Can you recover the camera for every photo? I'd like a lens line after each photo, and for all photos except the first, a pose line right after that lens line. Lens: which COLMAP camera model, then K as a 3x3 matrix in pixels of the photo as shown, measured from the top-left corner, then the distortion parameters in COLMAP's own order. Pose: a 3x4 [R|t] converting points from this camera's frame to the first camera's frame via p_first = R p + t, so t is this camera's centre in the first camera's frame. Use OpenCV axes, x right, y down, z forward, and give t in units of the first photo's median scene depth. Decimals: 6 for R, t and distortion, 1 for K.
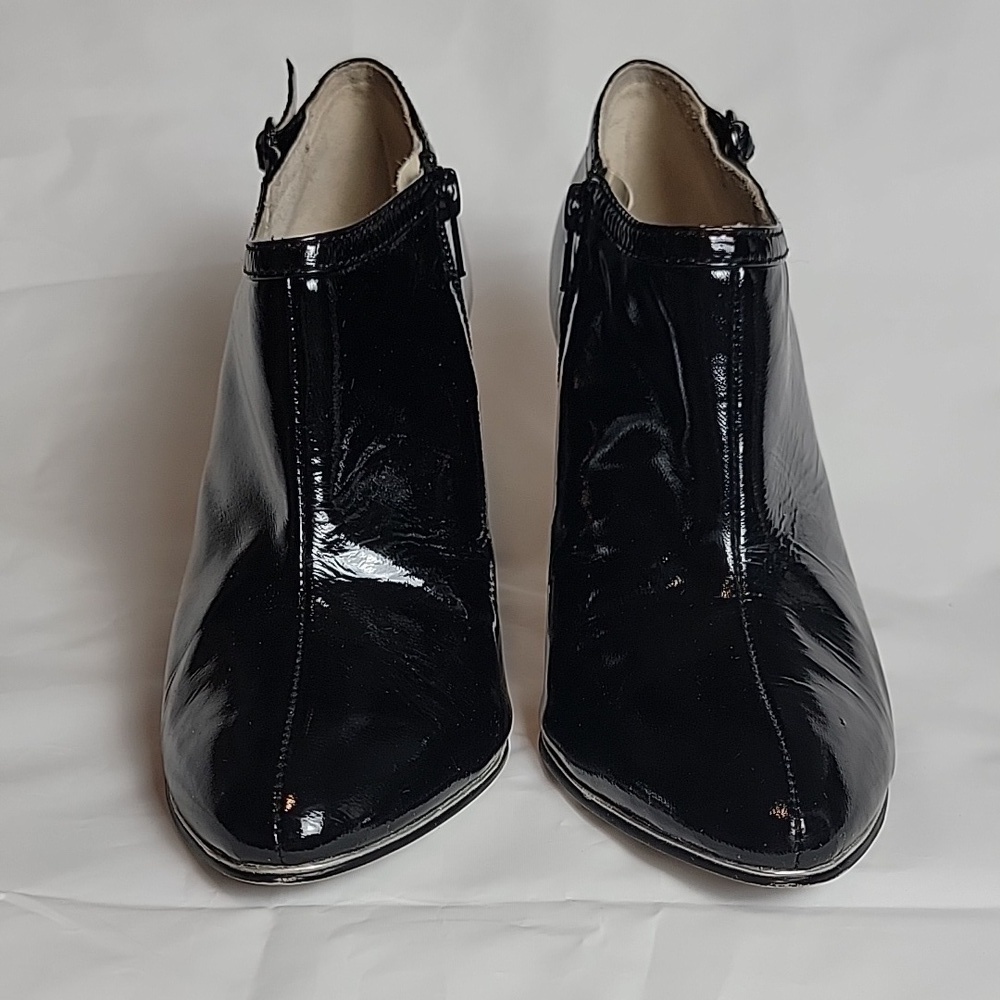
lens RADIAL K [[1520.7, 0, 445.5], [0, 1520.7, 500.3], [0, 0, 1]] dist [0.020722, -0.053484]
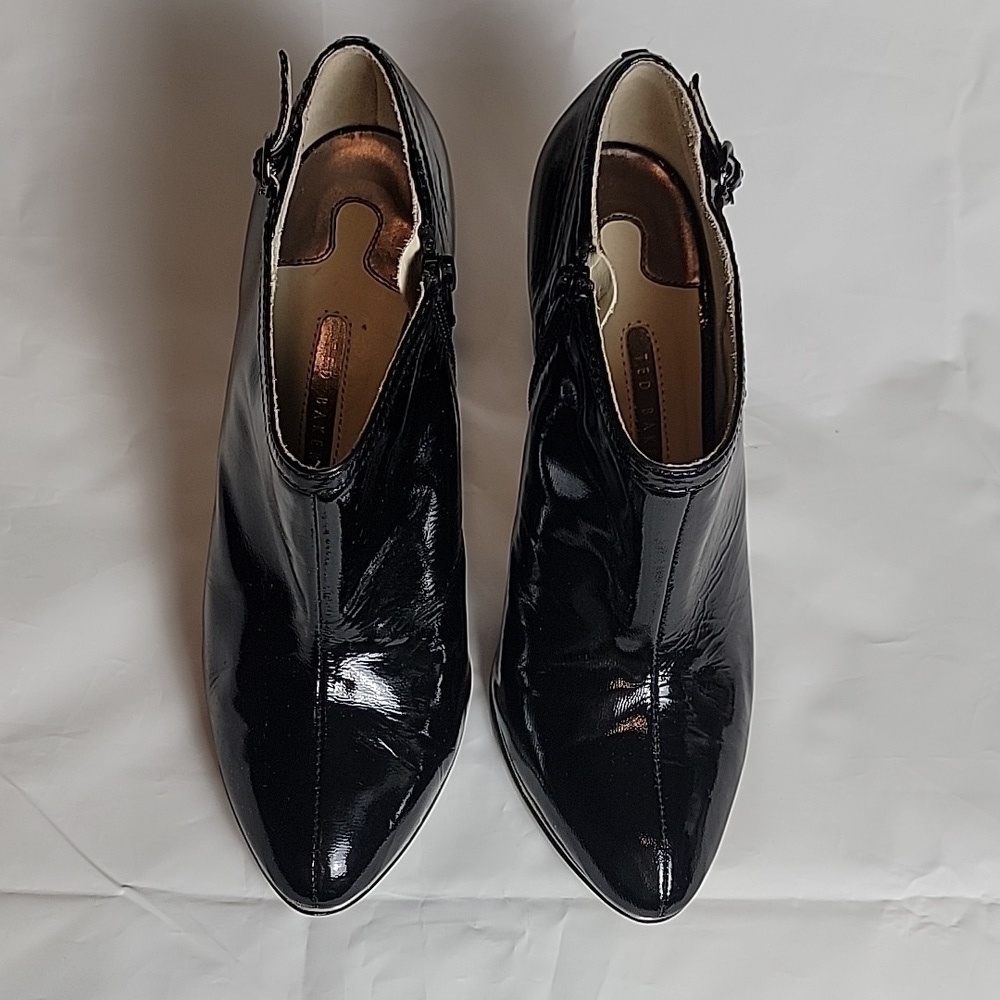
lens RADIAL K [[1520.7, 0, 445.5], [0, 1520.7, 500.3], [0, 0, 1]] dist [0.020722, -0.053484]
pose [[0.997080, 0.016303, 0.074599, -0.092308], [-0.060605, 0.763280, 0.643219, -0.948850], [-0.046454, -0.645862, 0.762039, 0.115758]]
